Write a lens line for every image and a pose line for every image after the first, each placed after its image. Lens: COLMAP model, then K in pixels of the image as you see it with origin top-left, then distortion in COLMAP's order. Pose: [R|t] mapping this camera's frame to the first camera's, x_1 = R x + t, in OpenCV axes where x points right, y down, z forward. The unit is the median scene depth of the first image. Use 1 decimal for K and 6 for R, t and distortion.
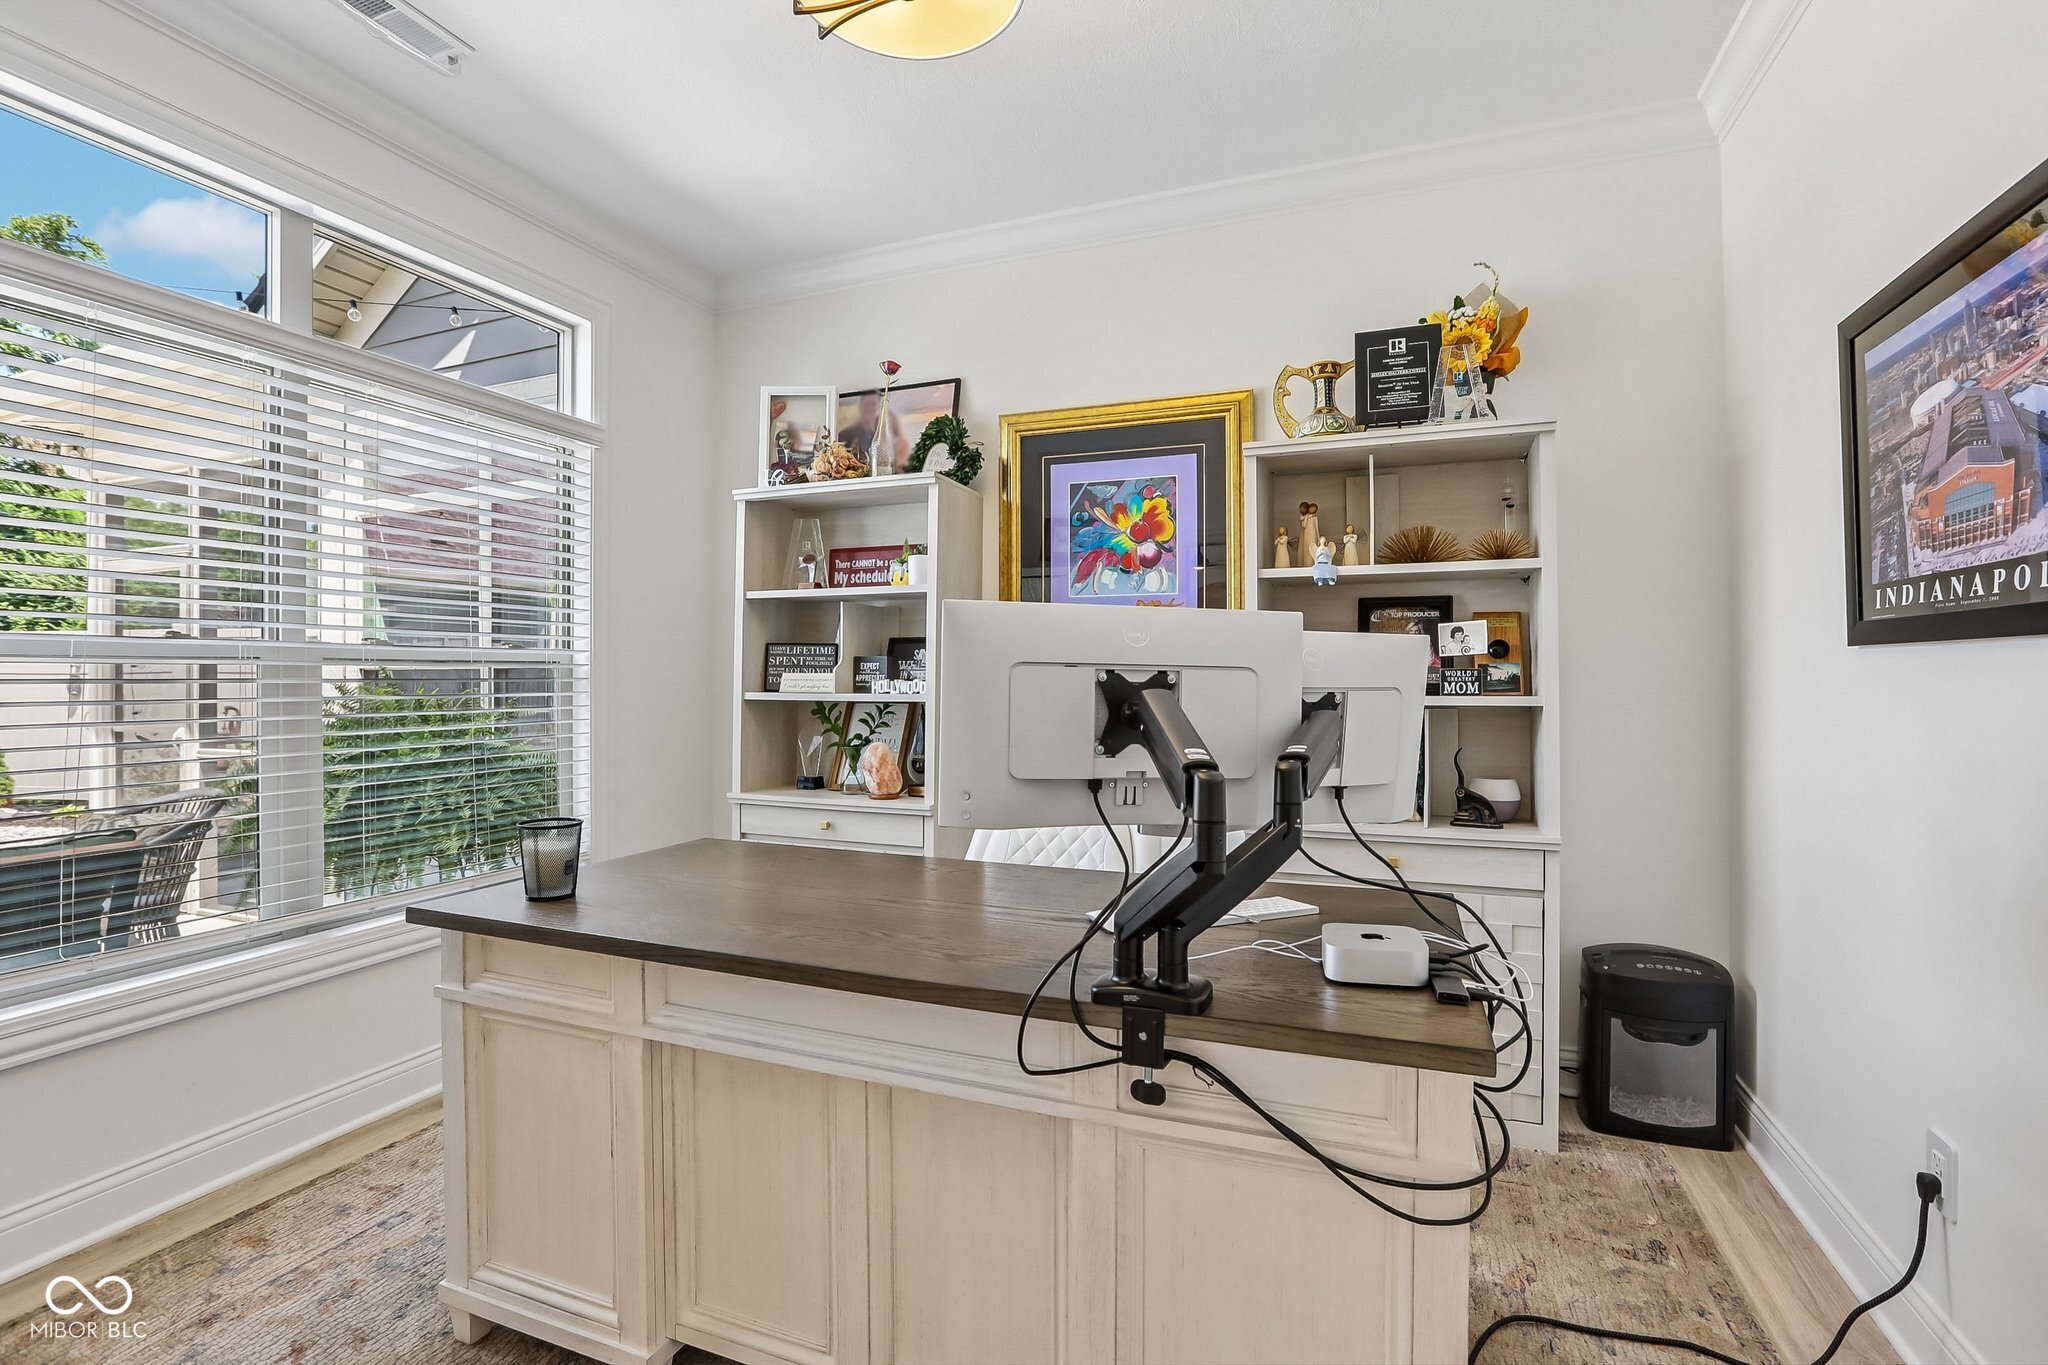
lens RADIAL K [[940.9, 0, 1015.7], [0, 940.9, 670.8], [0, 0, 1]] dist [-0.041258, 0.015997]
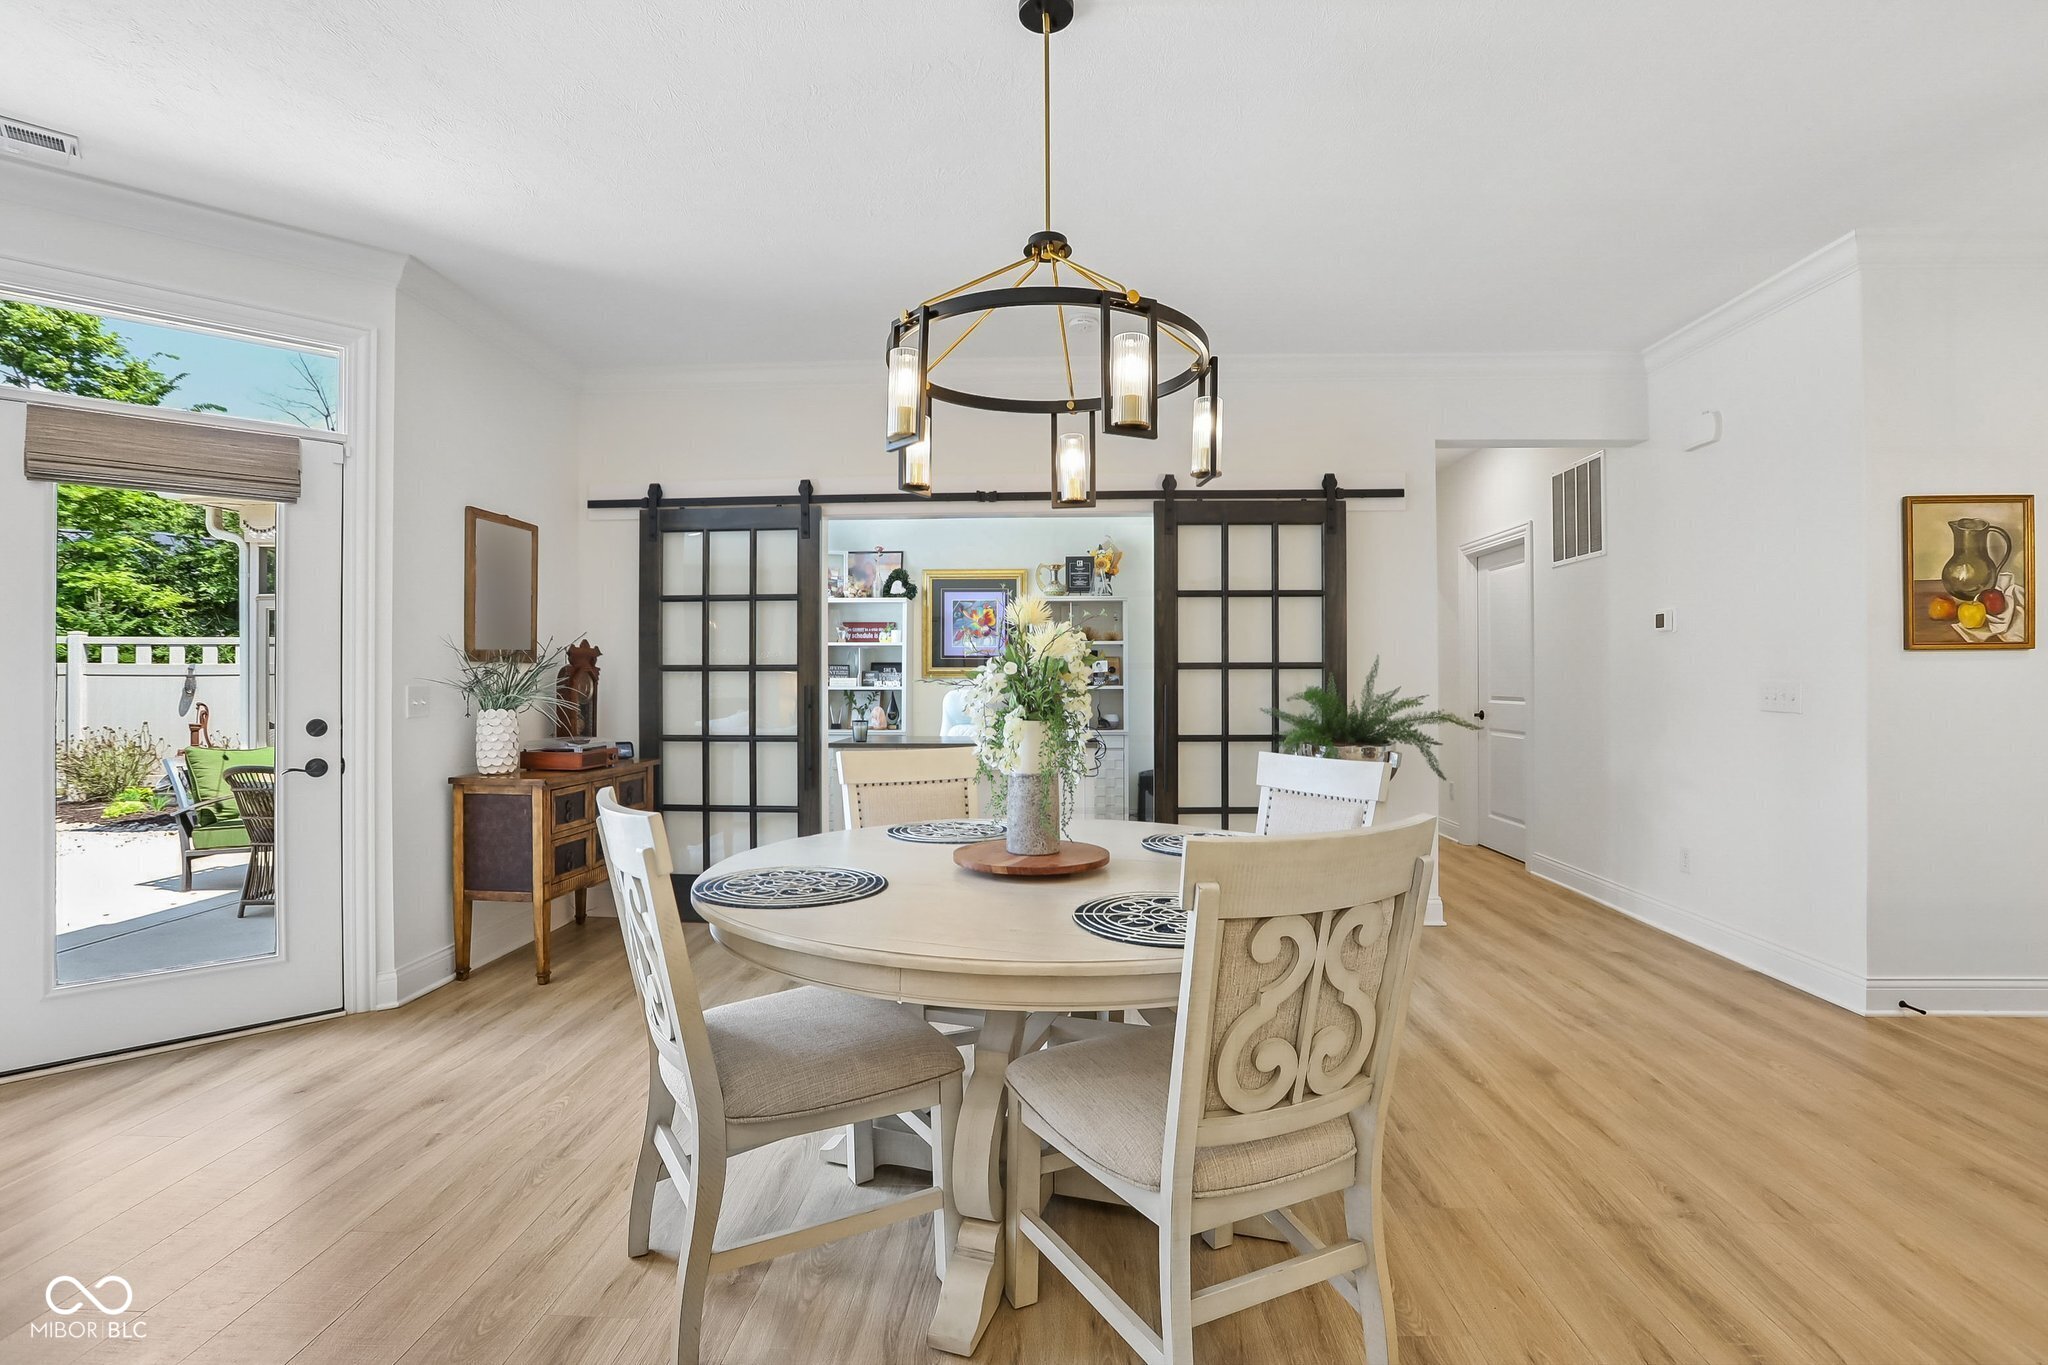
lens RADIAL K [[1050.7, 0, 1006.1], [0, 1050.7, 673.4], [0, 0, 1]] dist [-0.018058, -0.000896]
pose [[0.944357, 0.001187, 0.328919, -0.722321], [0.000647, 0.999985, -0.005467, 0.004329], [-0.328920, 0.005375, 0.944342, -1.645889]]
